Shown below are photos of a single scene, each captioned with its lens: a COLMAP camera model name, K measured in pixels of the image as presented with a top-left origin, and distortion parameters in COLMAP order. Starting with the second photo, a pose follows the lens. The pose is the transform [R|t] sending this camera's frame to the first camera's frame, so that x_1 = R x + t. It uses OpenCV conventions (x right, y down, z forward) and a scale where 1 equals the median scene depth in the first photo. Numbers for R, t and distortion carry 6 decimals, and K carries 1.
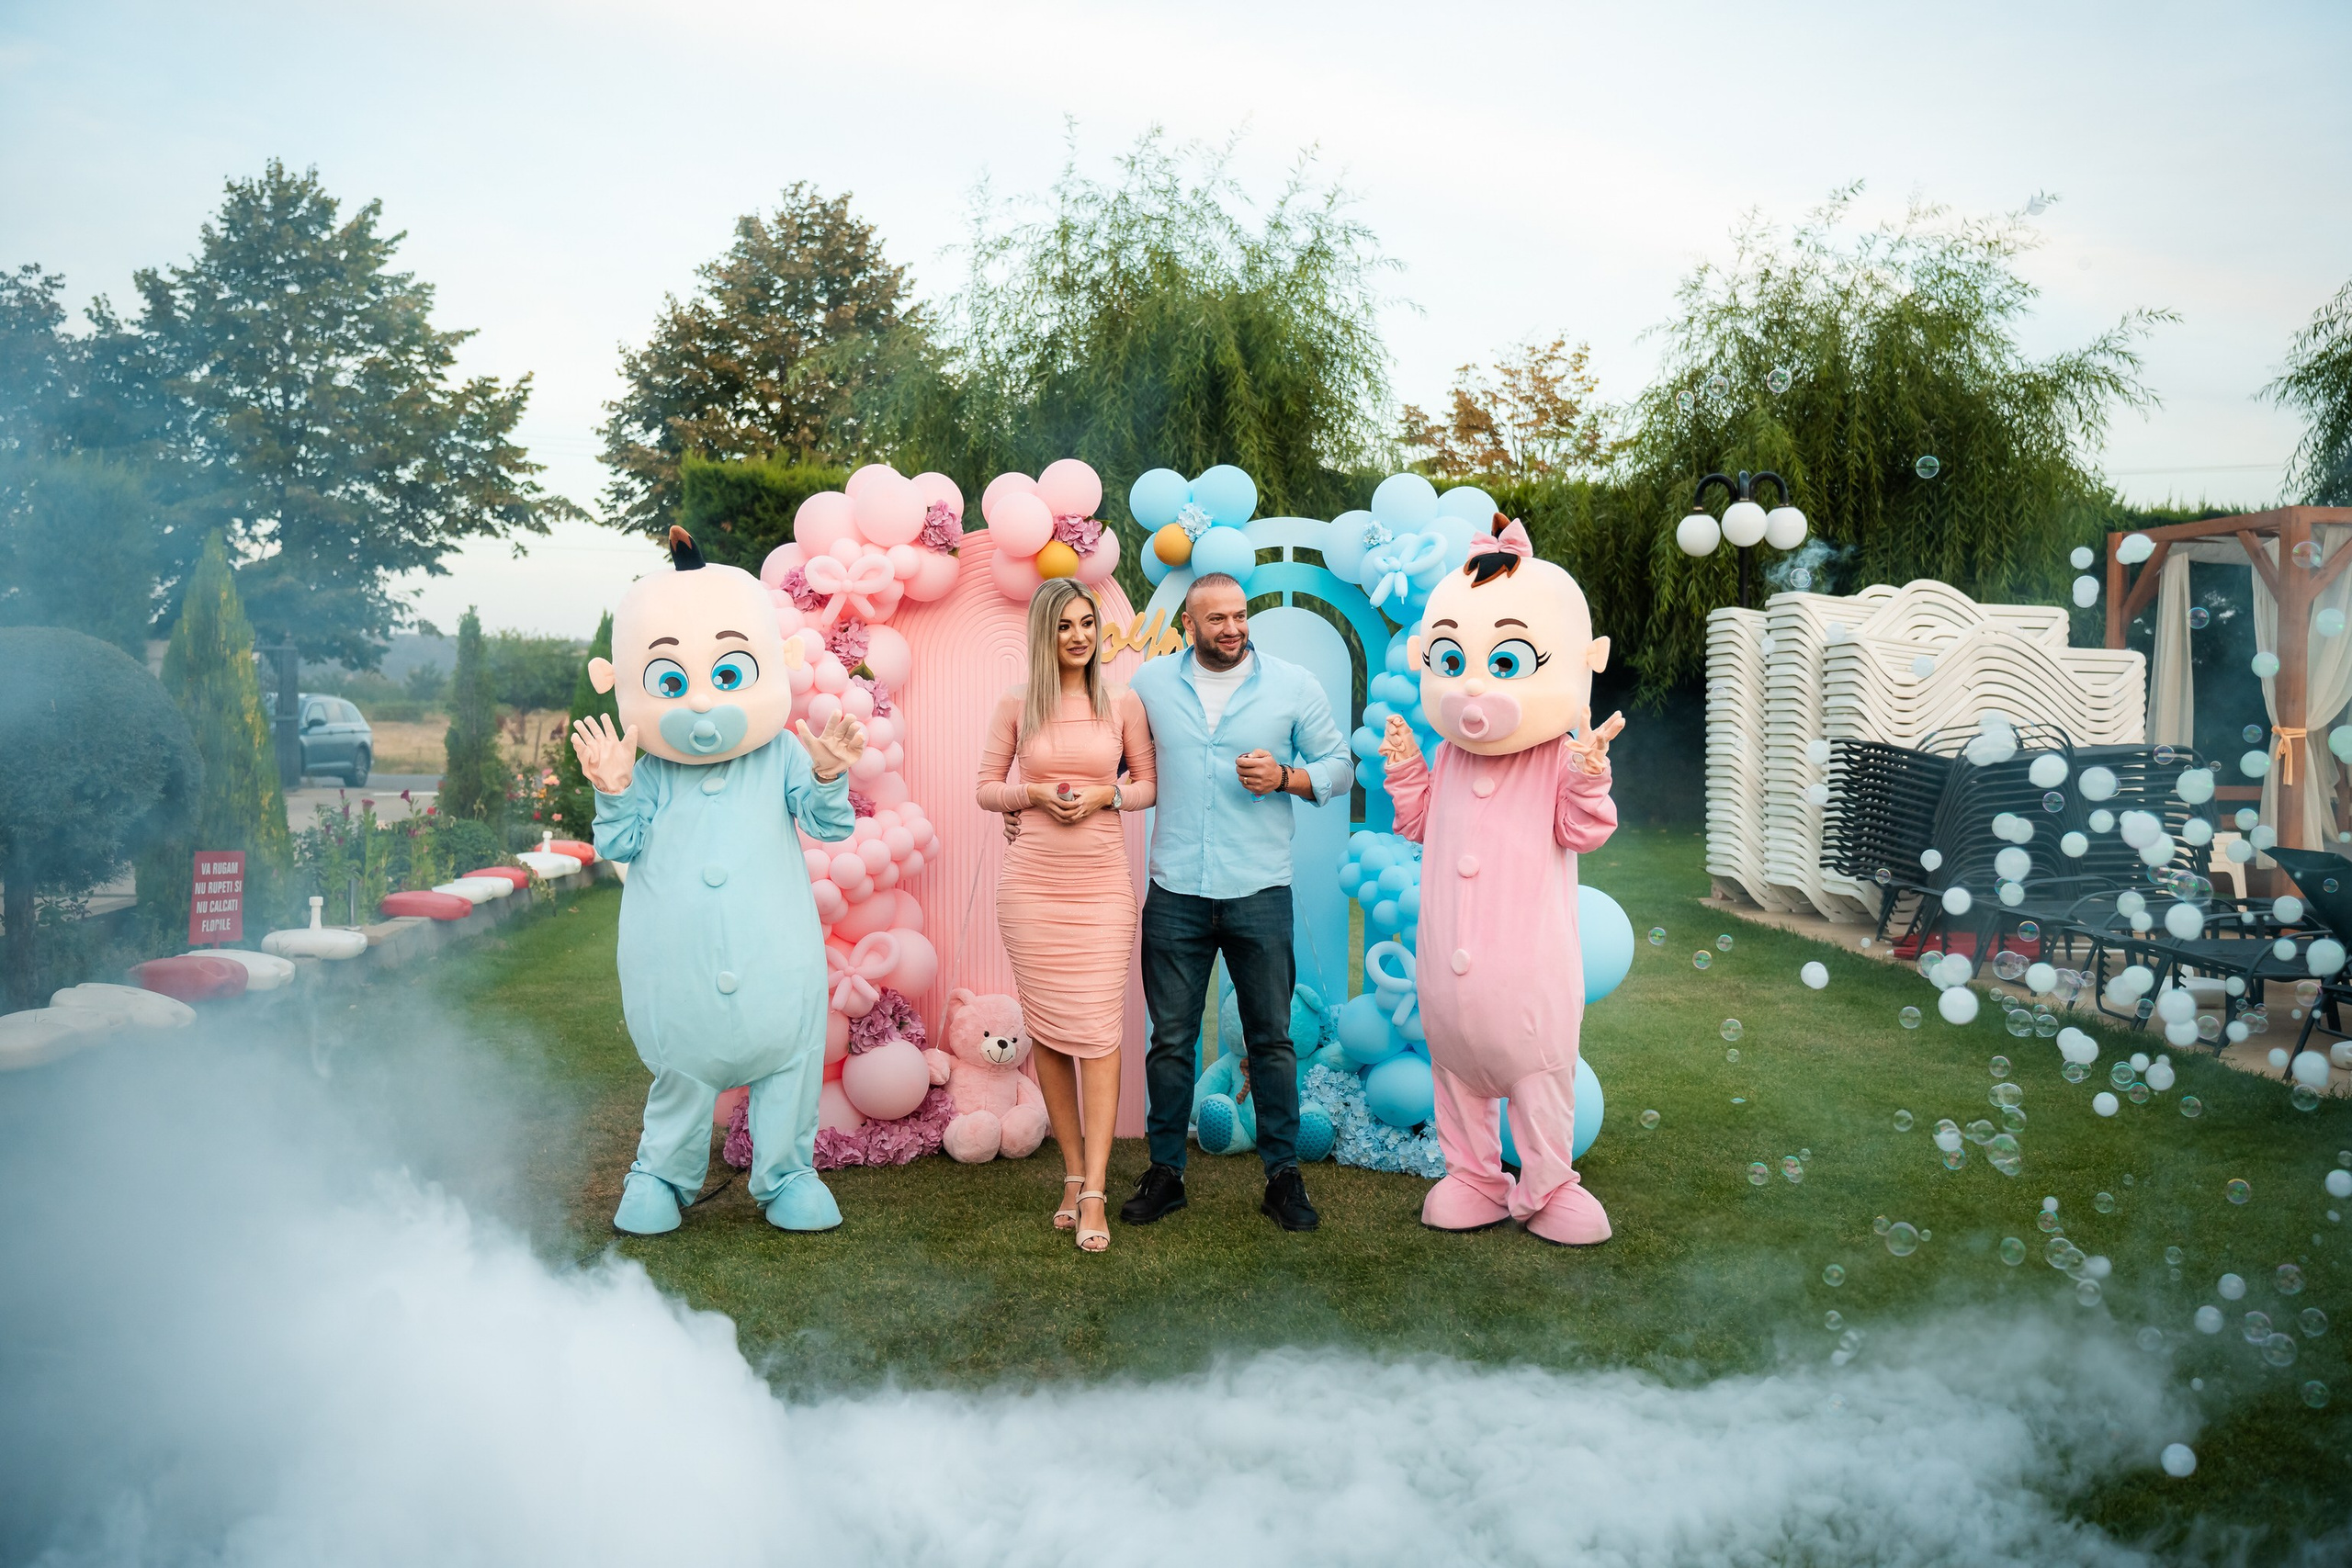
lens RADIAL K [[2216.5, 0, 1190.0], [0, 2216.5, 779.6], [0, 0, 1]] dist [0.000853, 0.002435]
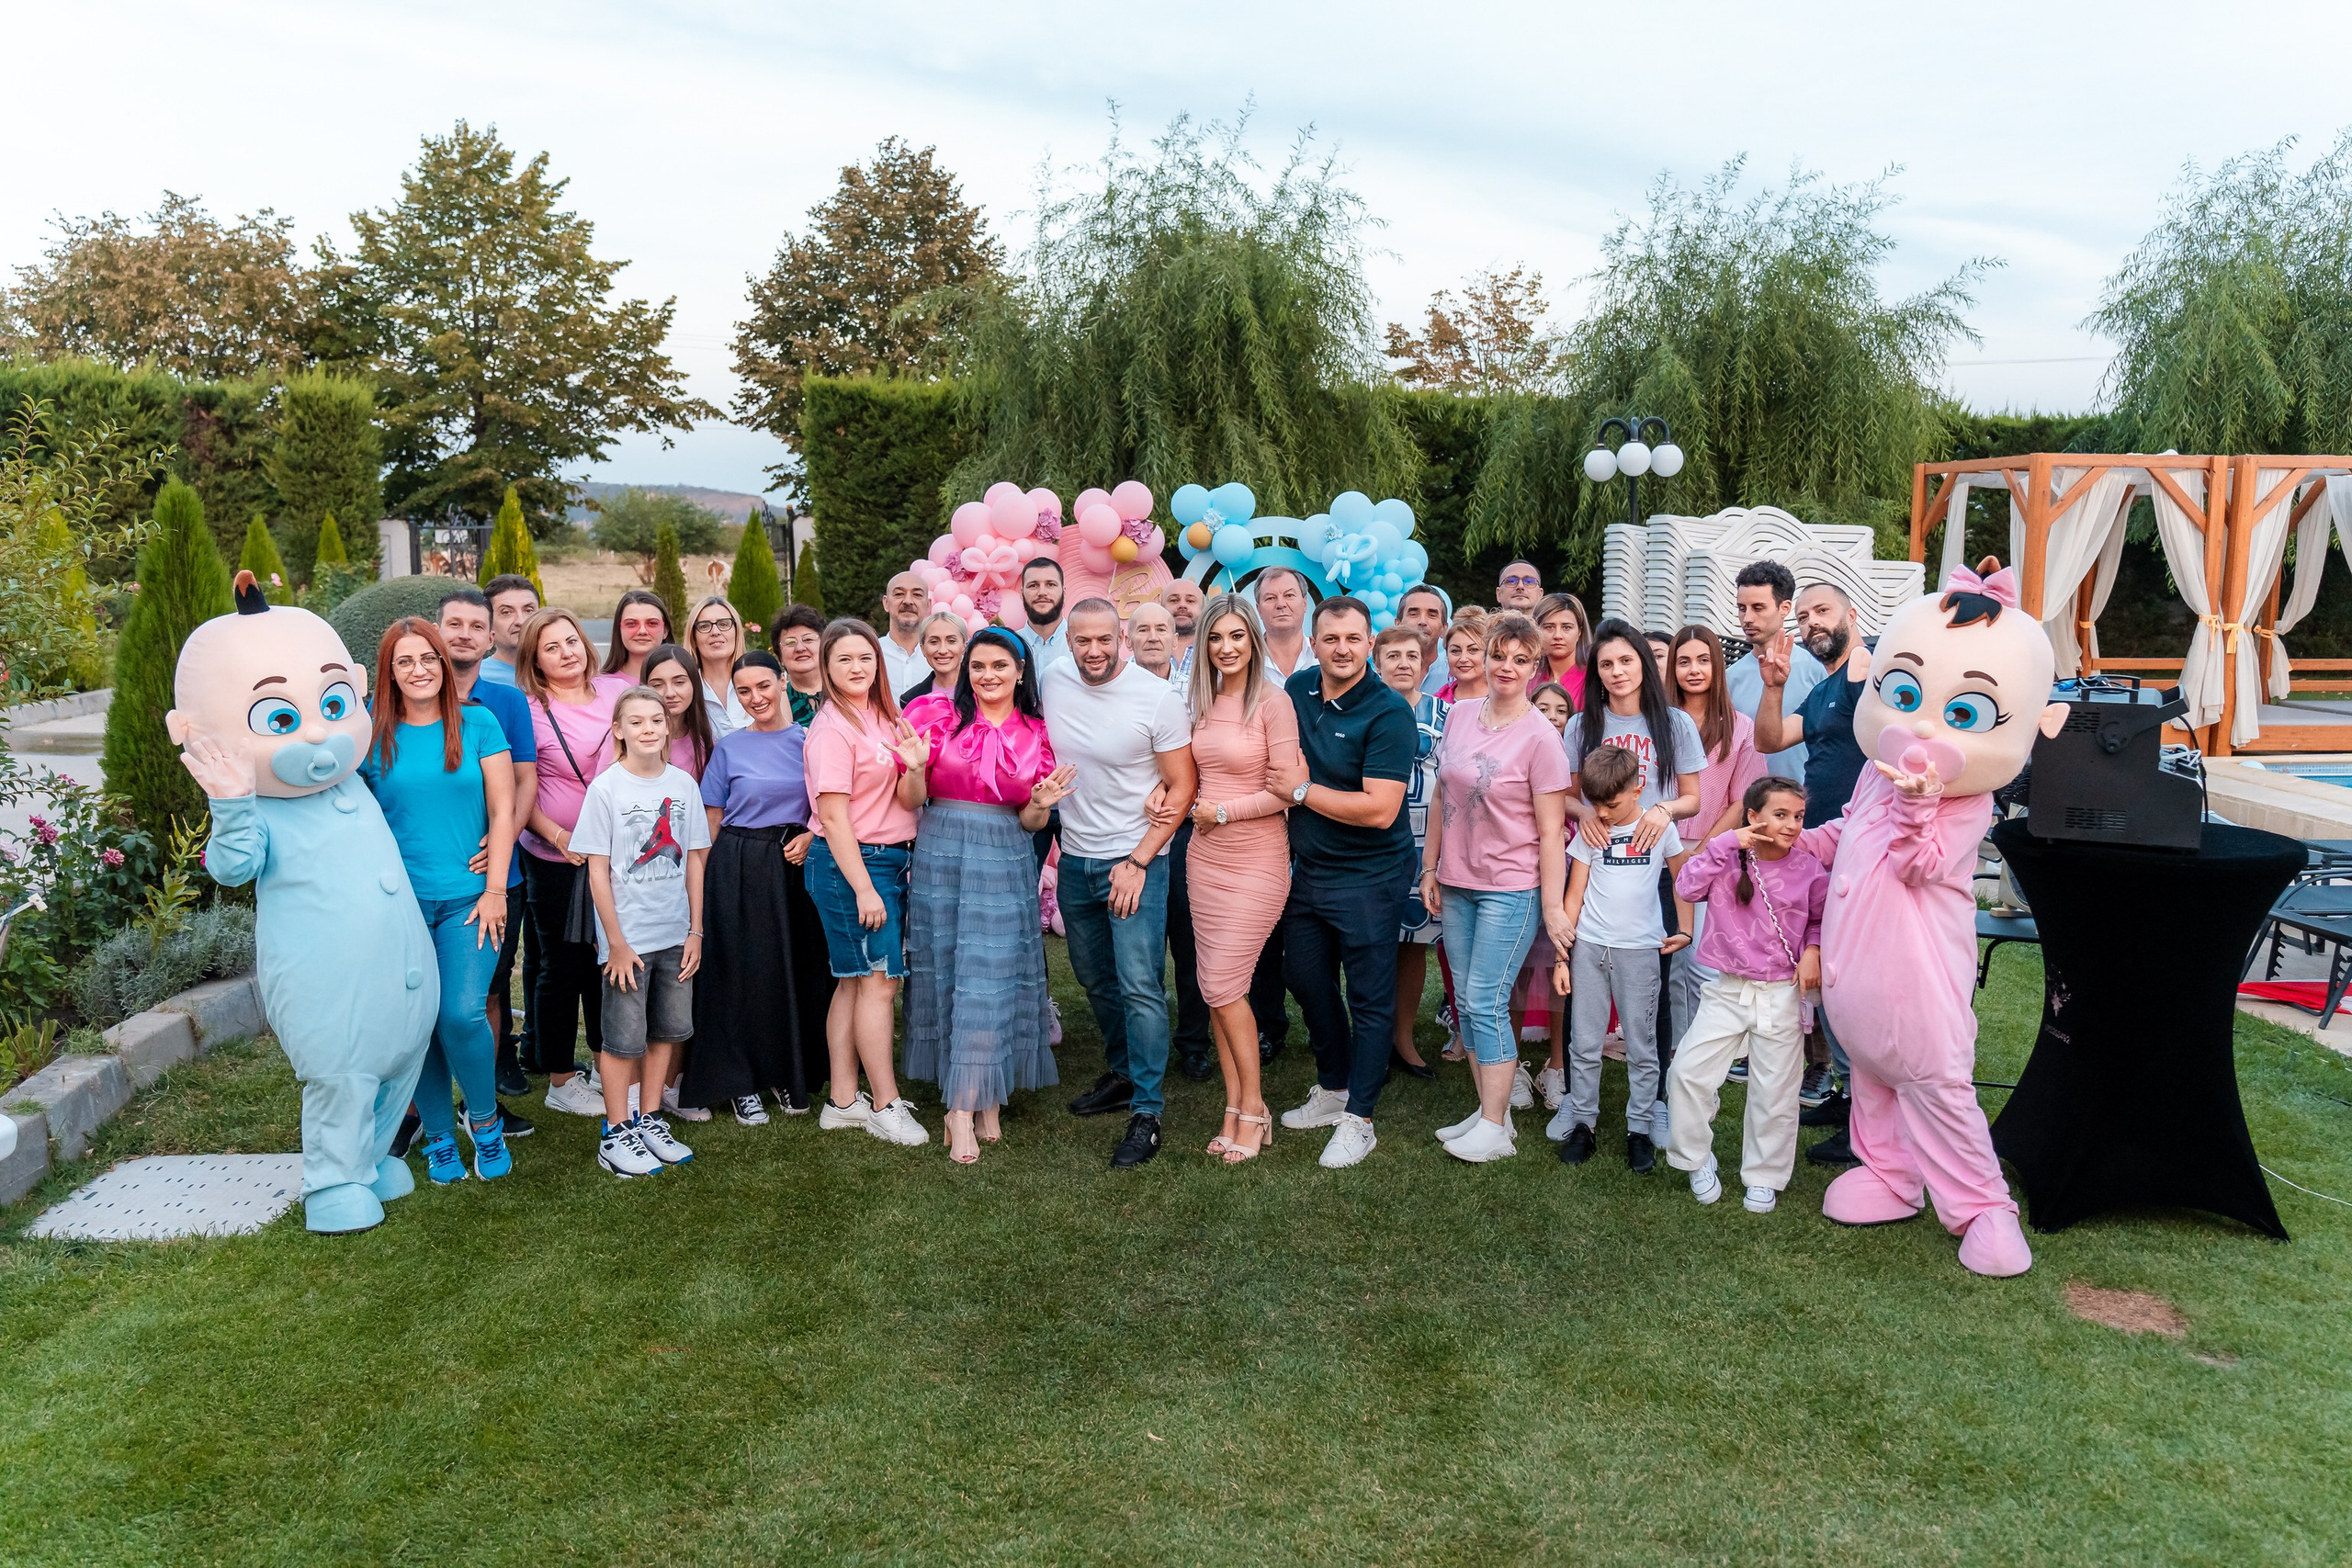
lens RADIAL K [[1929.1, 0, 1184.5], [0, 1929.1, 789.1], [0, 0, 1]] dist [-0.003895, 0.000944]
pose [[0.999890, 0.002435, -0.014664, 0.000551], [-0.001035, 0.995507, 0.094677, -0.017648], [0.014829, -0.094652, 0.995400, -0.100479]]
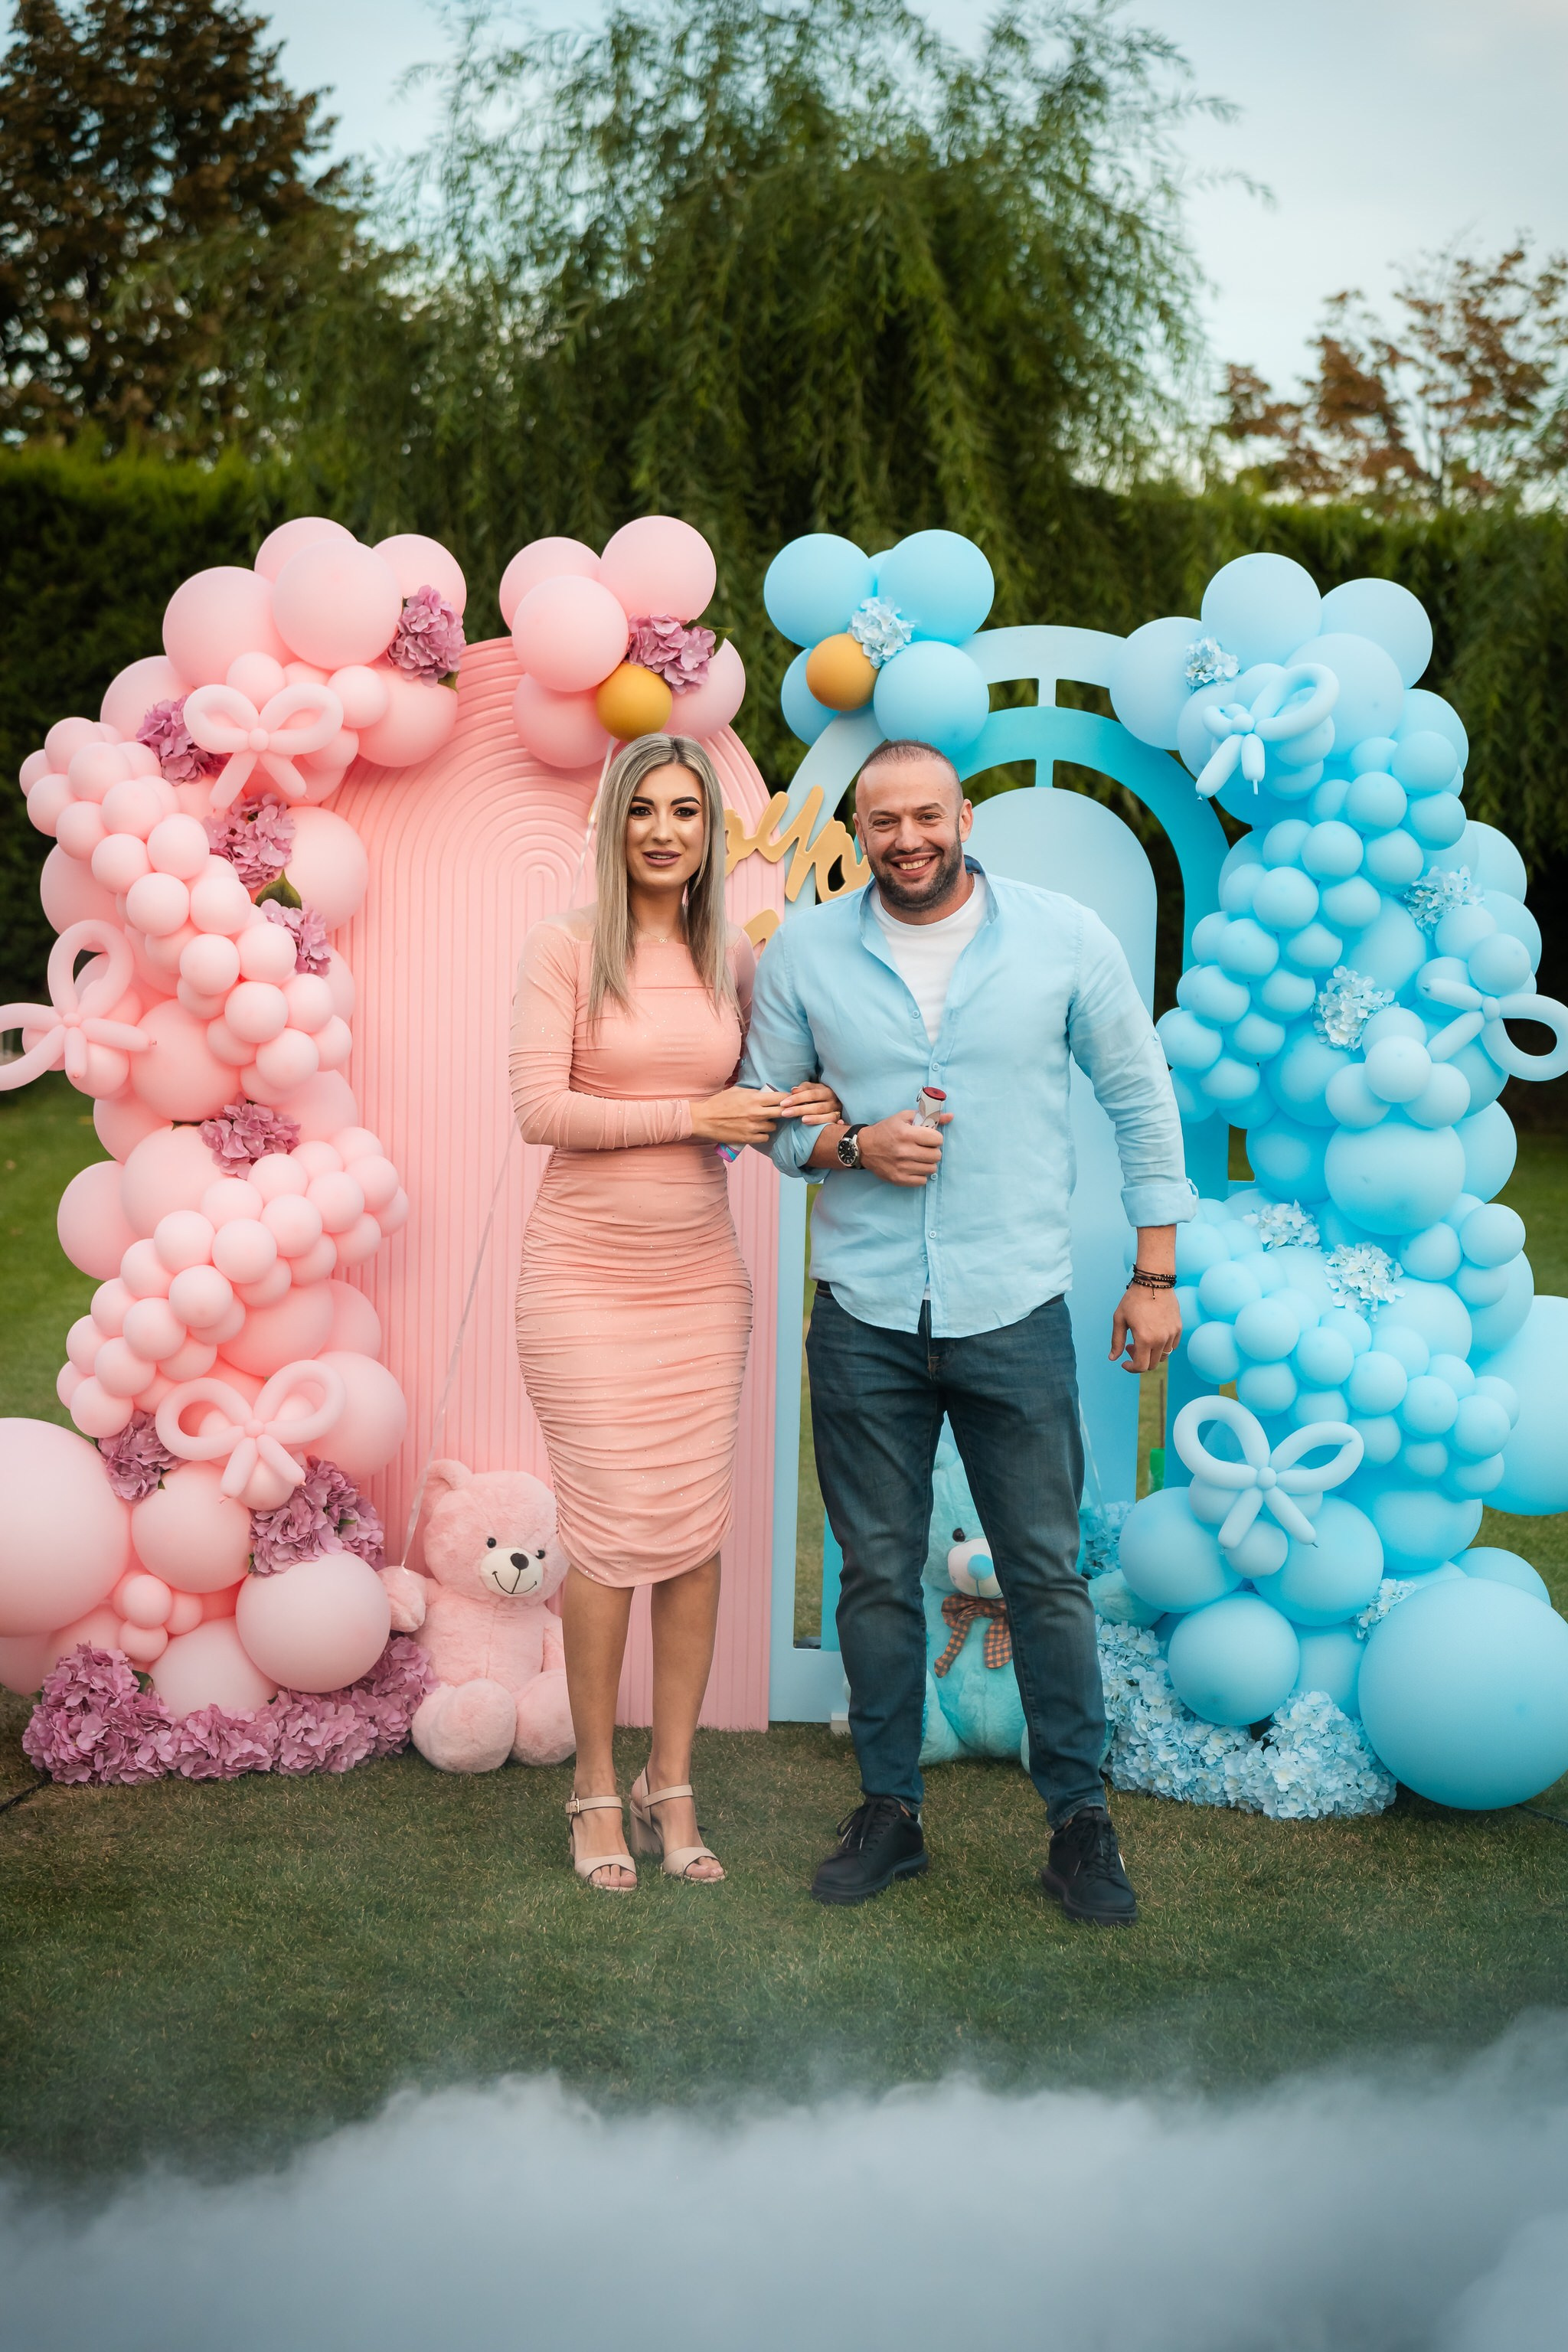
lens RADIAL K [[4037.6, 0, 746.9], [0, 4037.6, 1168.6], [0, 0, 1]] dist [0.017959, -0.118329]
pose [[0.999701, 0.019909, -0.014170, -0.004366], [-0.019386, 0.999158, 0.036148, -0.005406], [0.014877, -0.035863, 0.999246, -0.005253]]
